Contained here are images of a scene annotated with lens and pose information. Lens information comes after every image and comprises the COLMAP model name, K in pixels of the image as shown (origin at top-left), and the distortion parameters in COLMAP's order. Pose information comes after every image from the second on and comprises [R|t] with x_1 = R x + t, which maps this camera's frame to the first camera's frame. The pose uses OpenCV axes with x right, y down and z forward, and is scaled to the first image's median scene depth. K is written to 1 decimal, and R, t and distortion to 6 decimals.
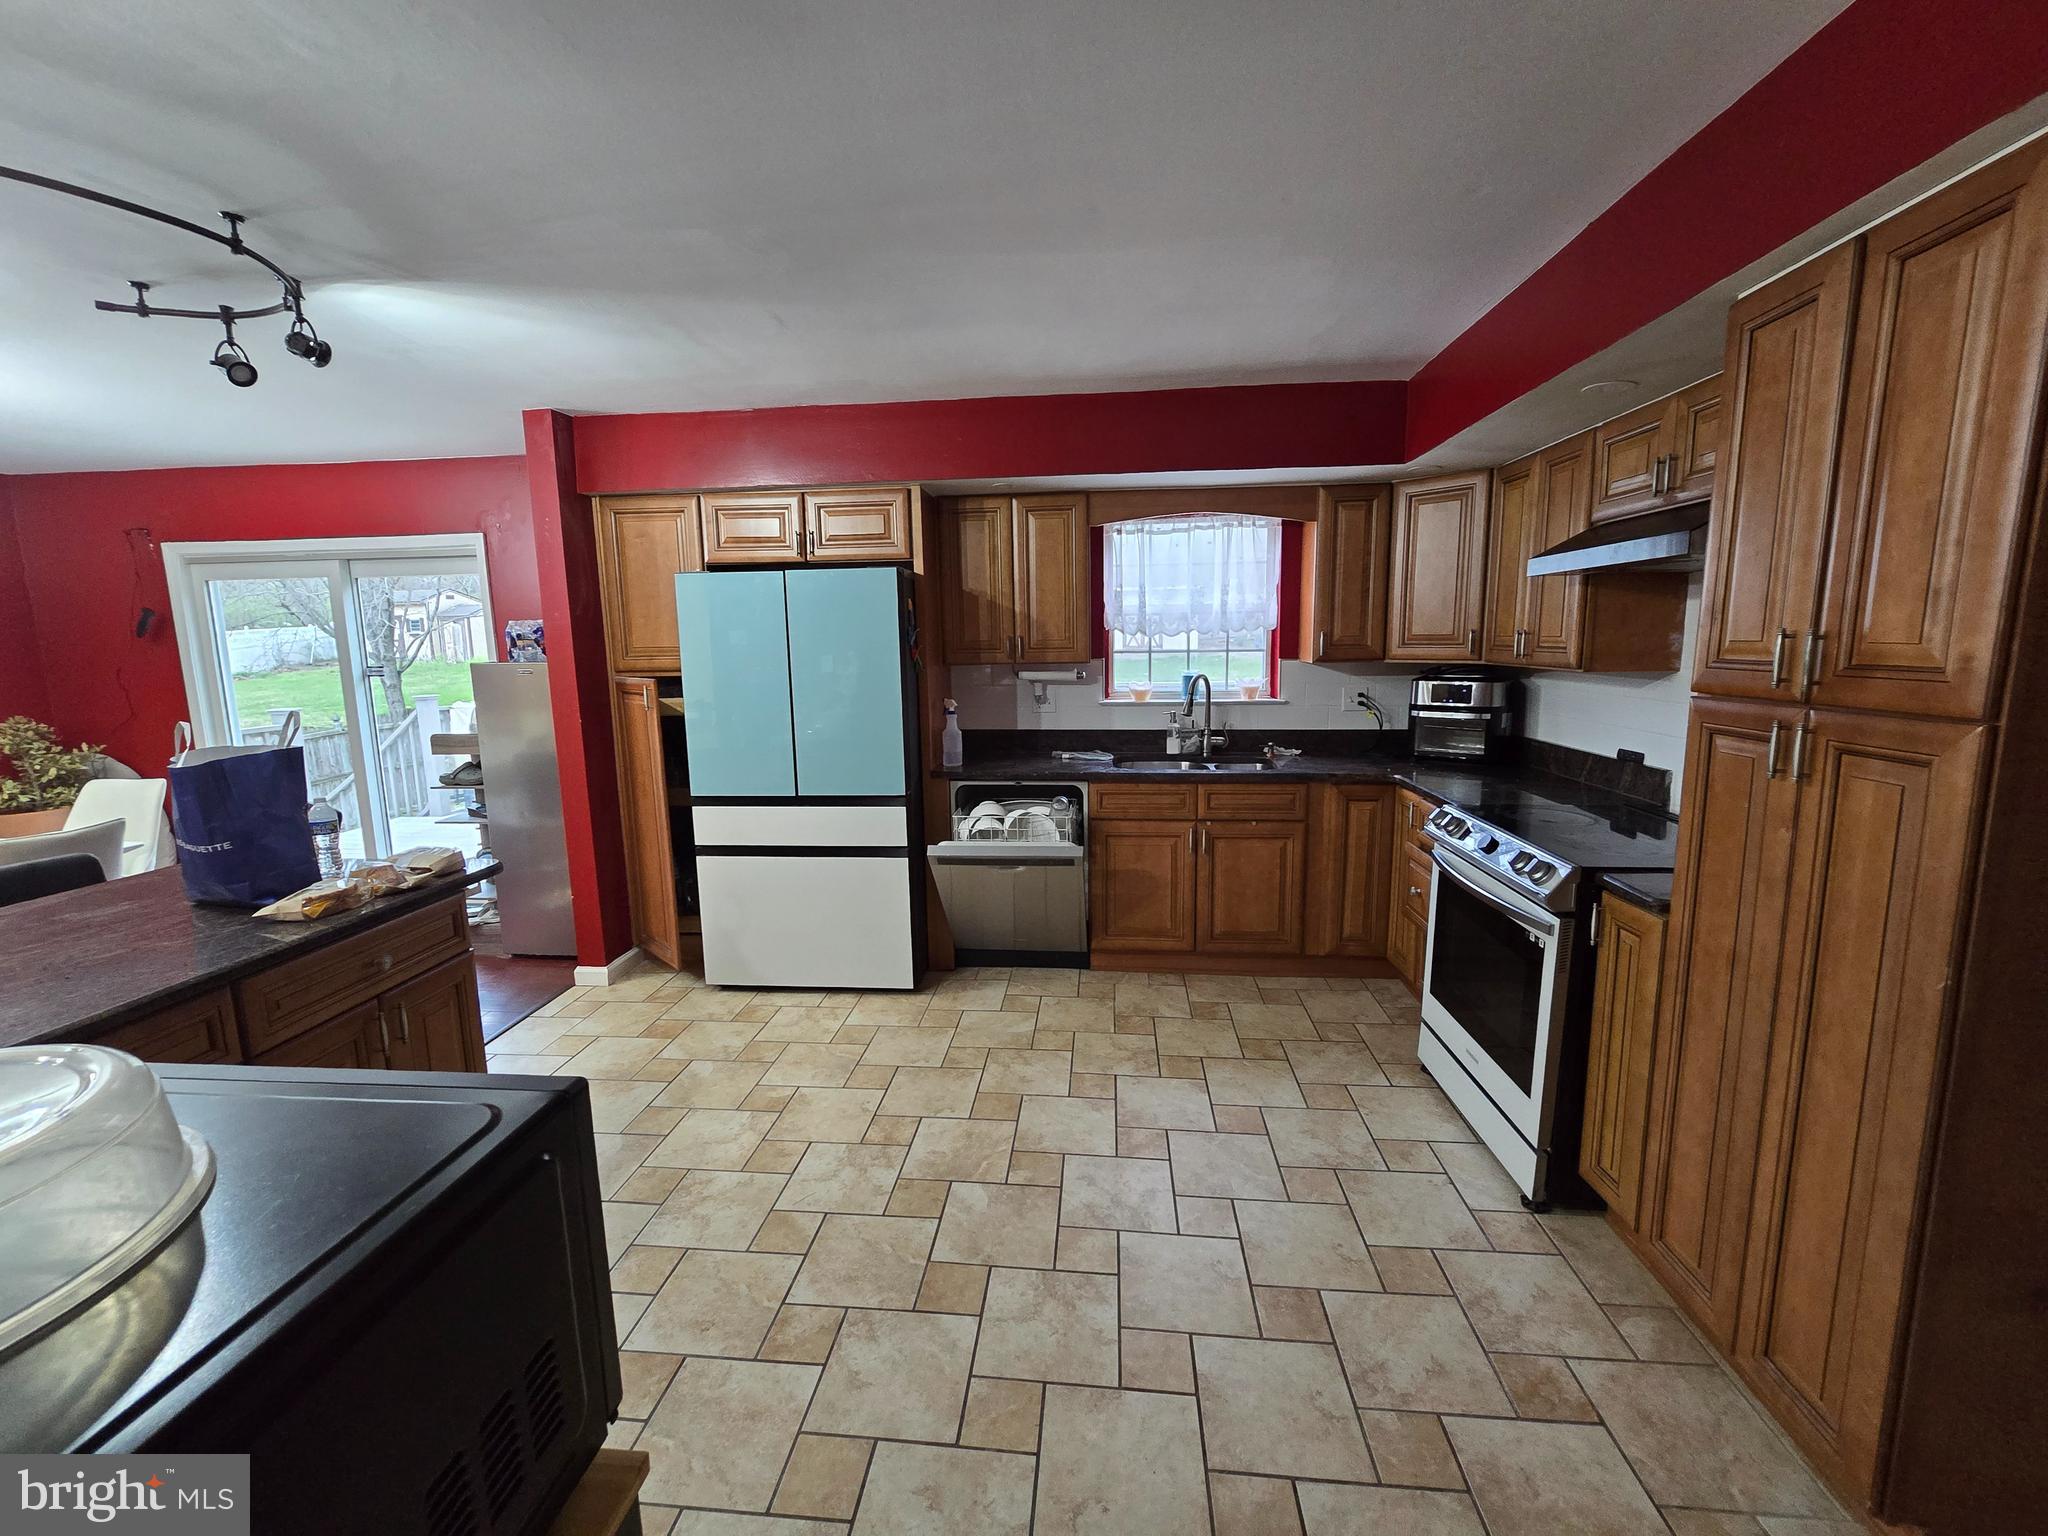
lens RADIAL K [[841.3, 0, 1024.7], [0, 841.3, 762.1], [0, 0, 1]] dist [-0.001986, -0.000644]
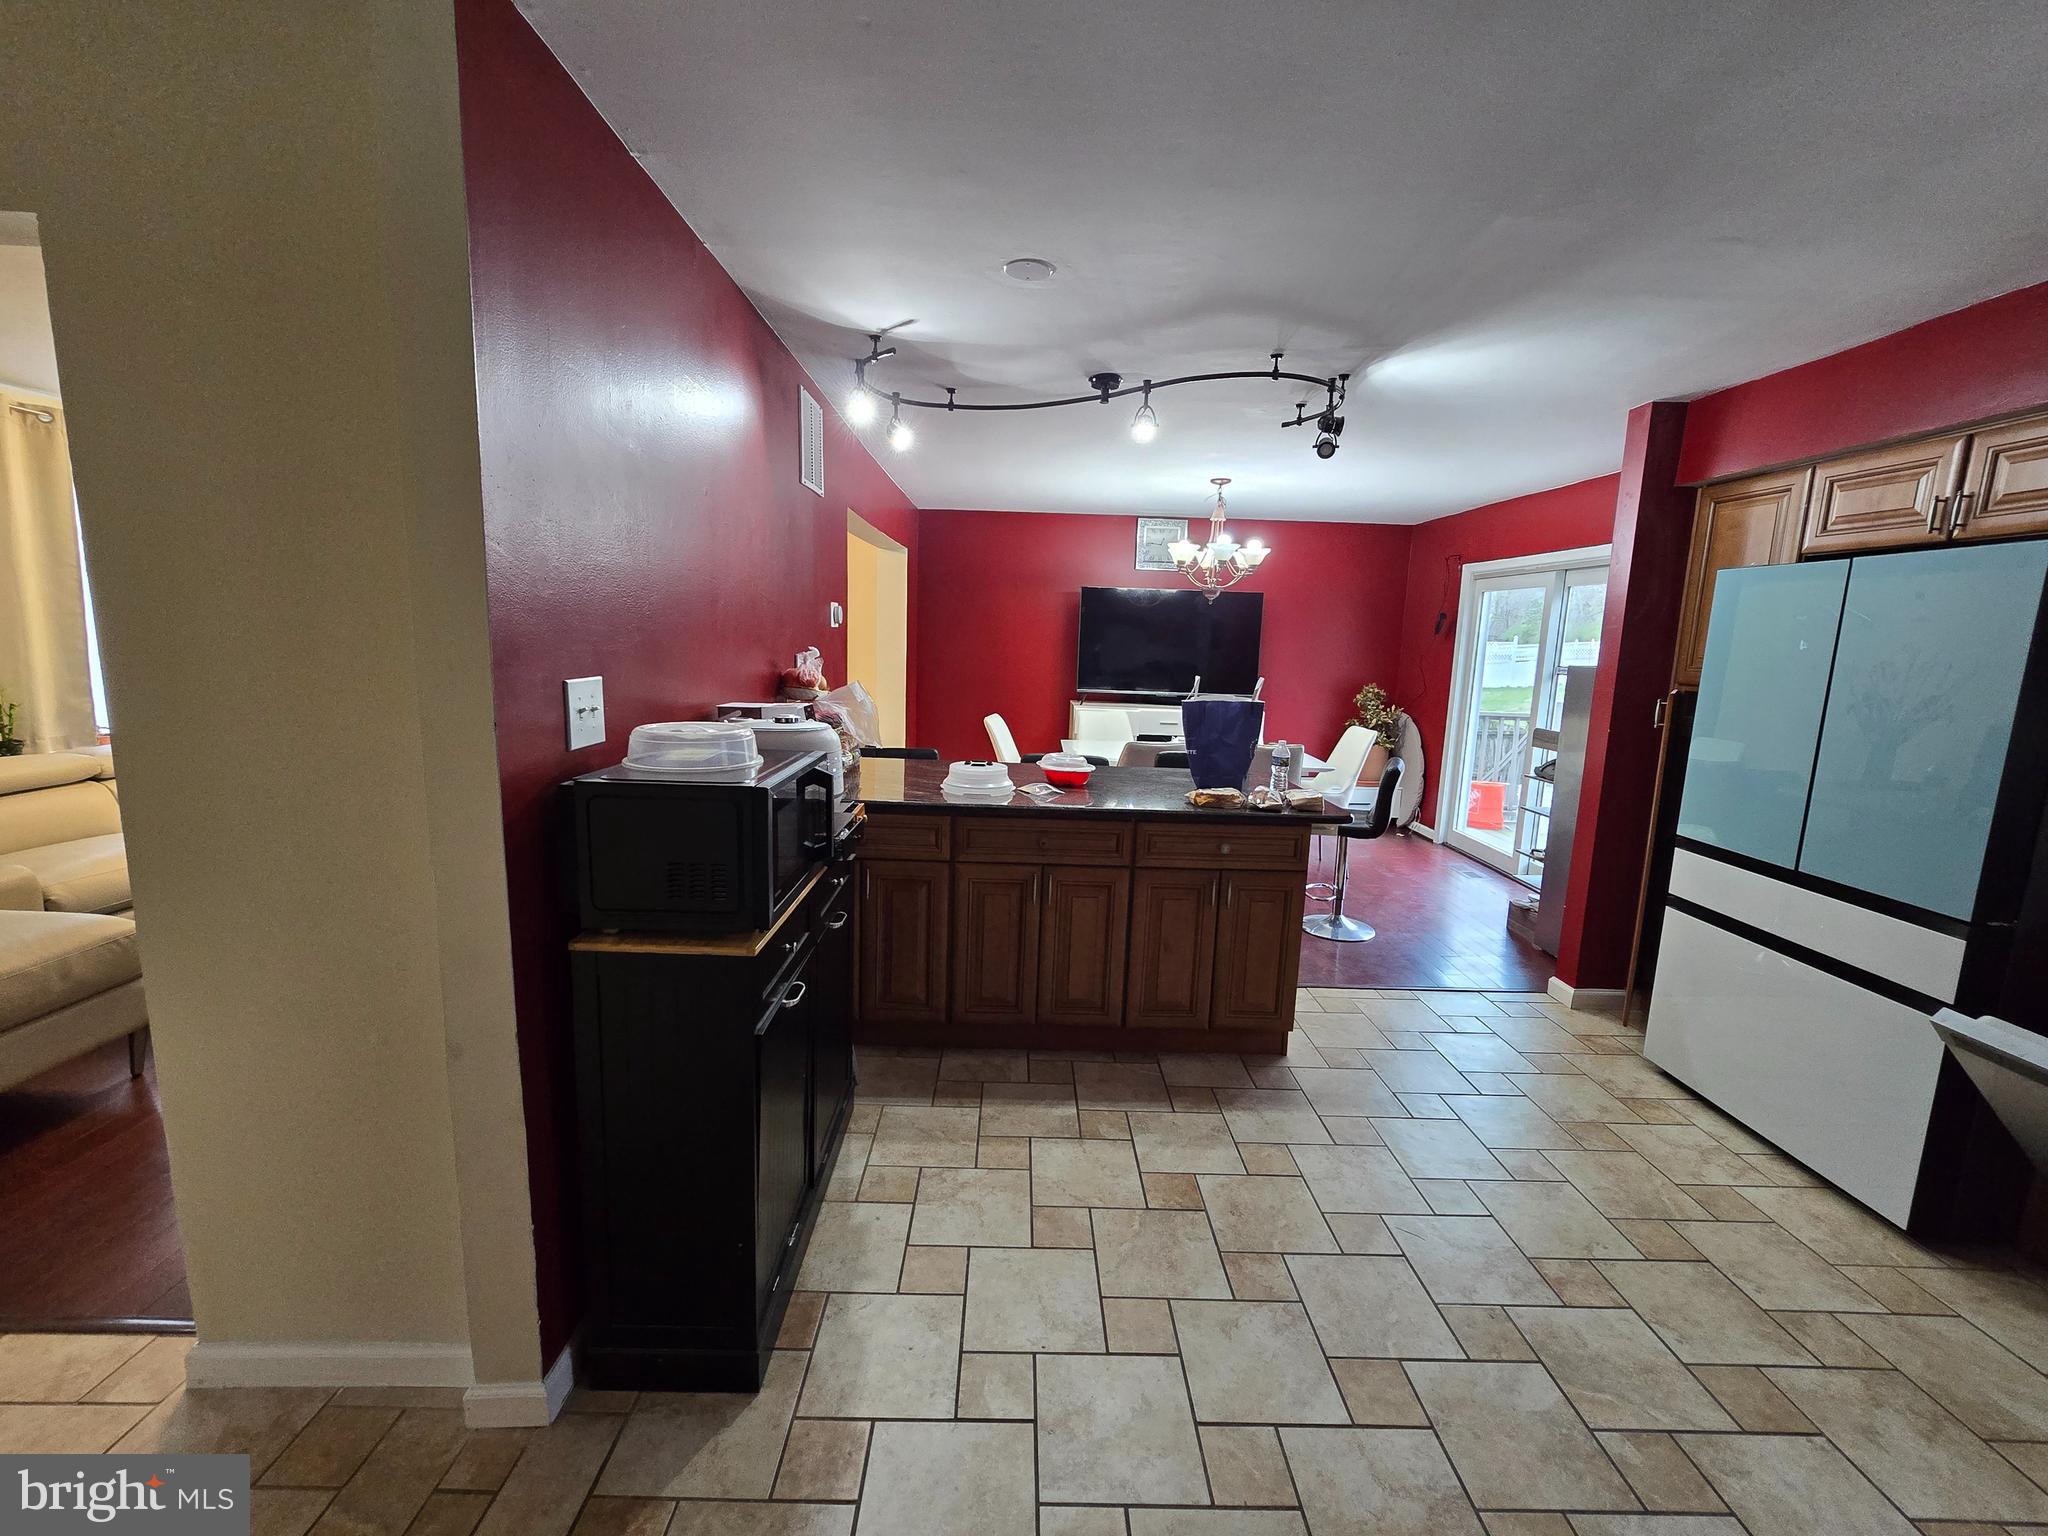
lens RADIAL K [[841.3, 0, 1024.7], [0, 841.3, 762.1], [0, 0, 1]] dist [-0.001986, -0.000644]
pose [[0.106980, 0.172545, -0.979175, 0.348426], [-0.183228, 0.971381, 0.151153, -0.038169], [0.977232, 0.163242, 0.135533, 0.242399]]
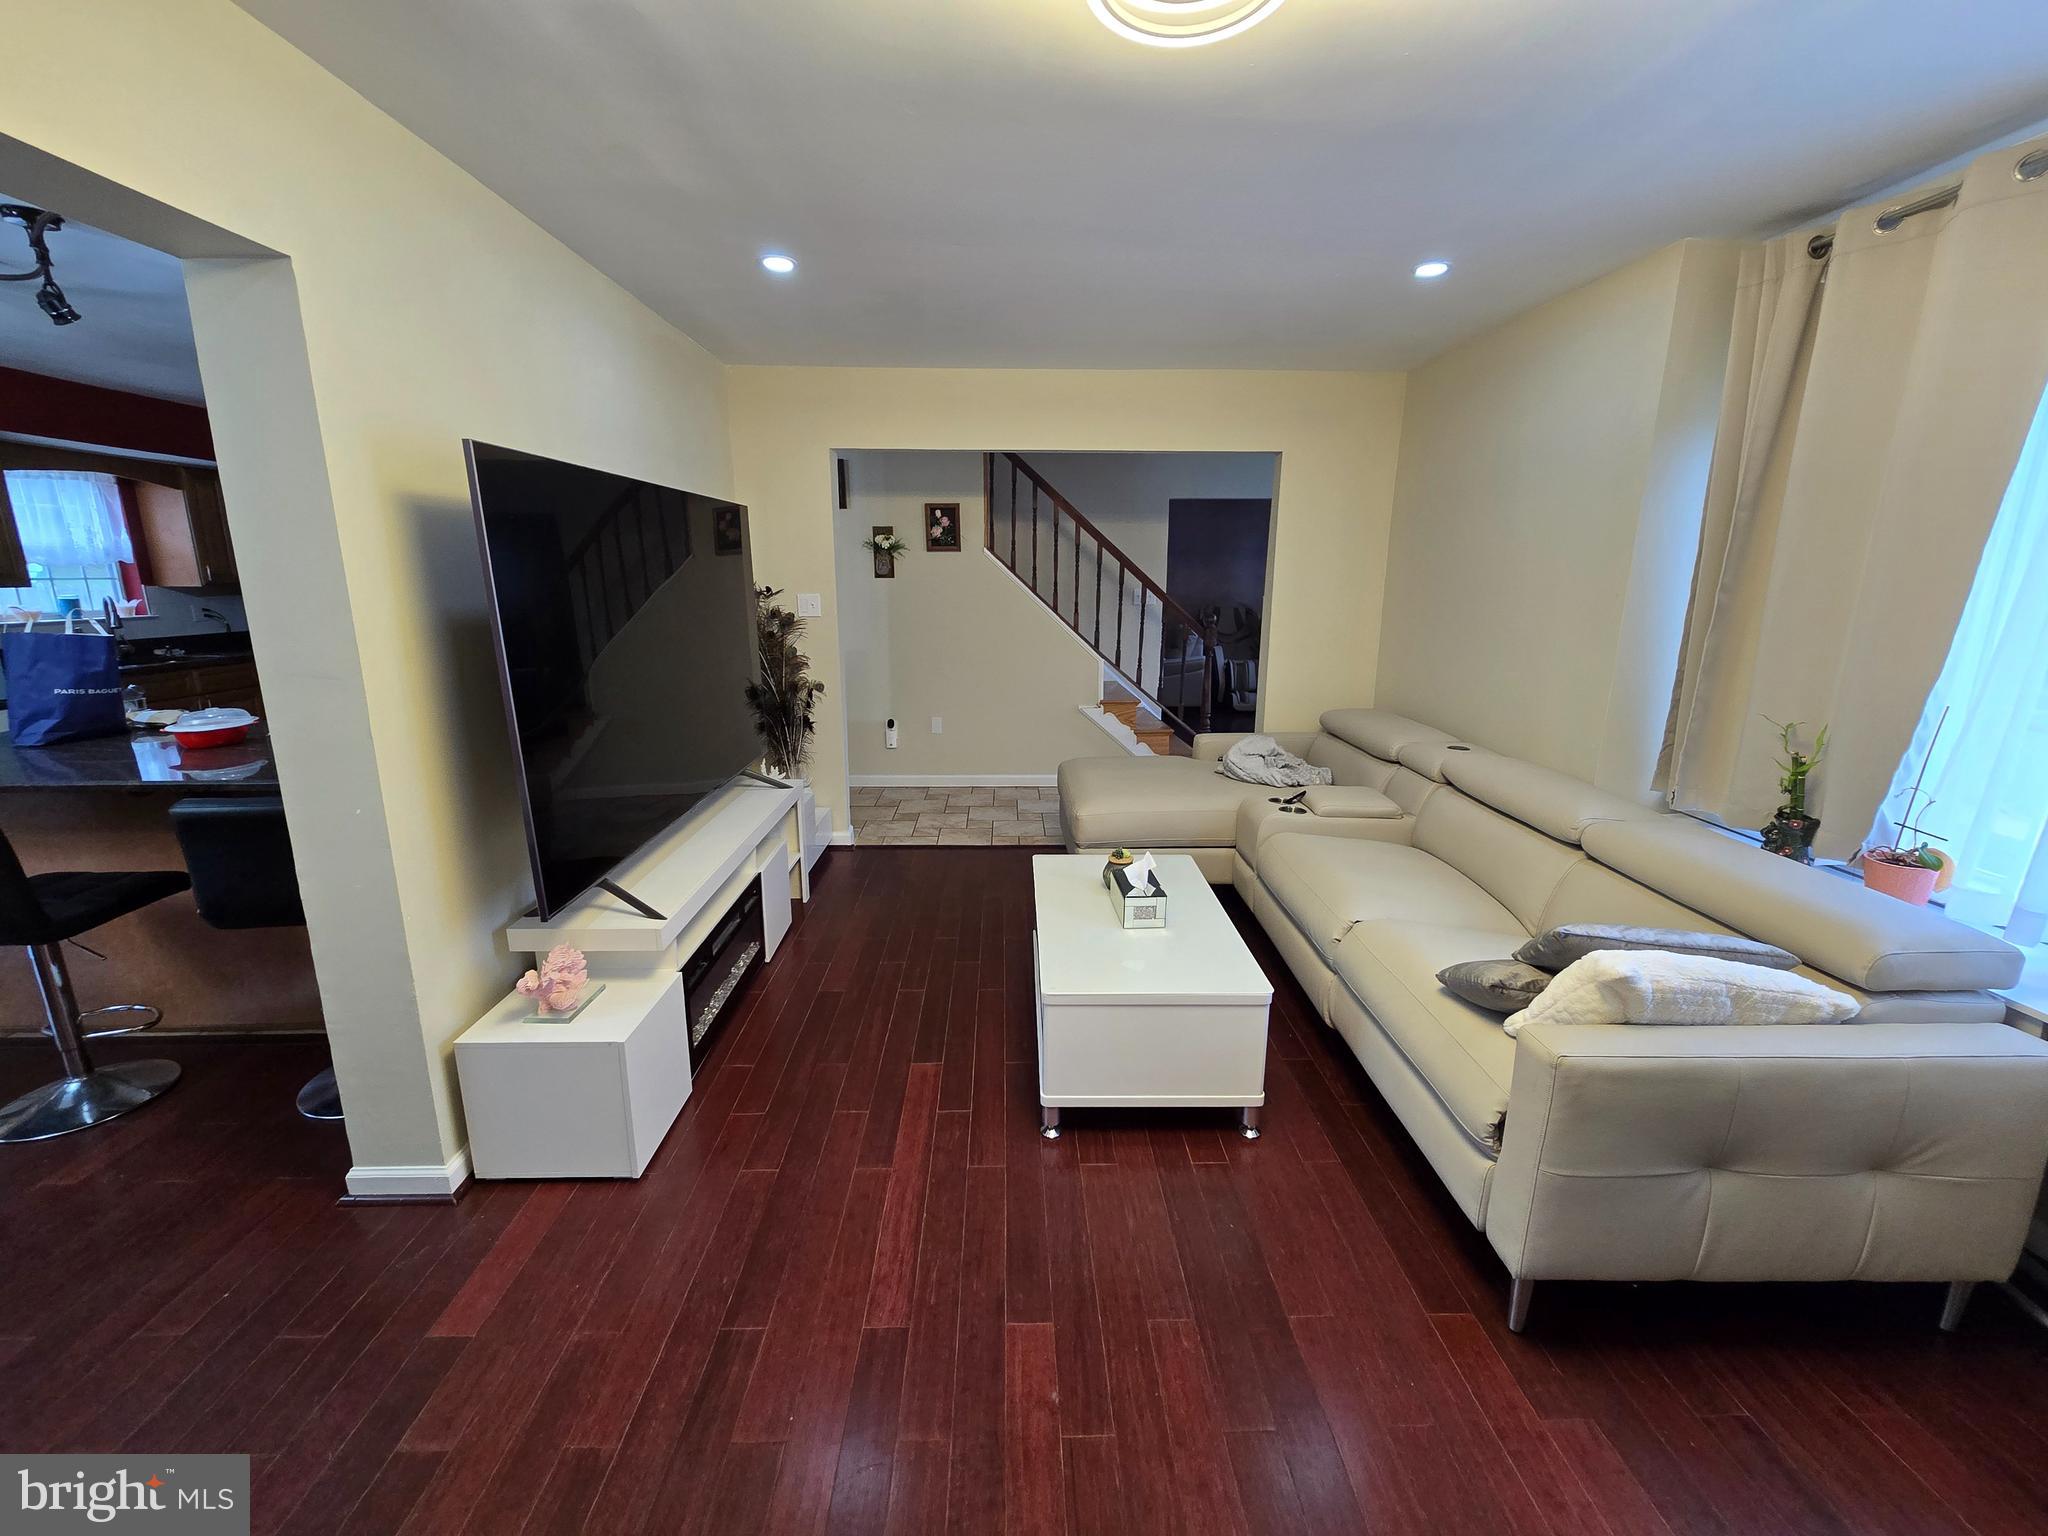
lens RADIAL K [[841.3, 0, 1024.7], [0, 841.3, 762.1], [0, 0, 1]] dist [-0.001986, -0.000644]
pose [[-0.118328, -0.202931, 0.972017, -1.448221], [0.149736, 0.964054, 0.219496, 0.079285], [-0.981620, 0.171519, -0.083689, -0.267558]]
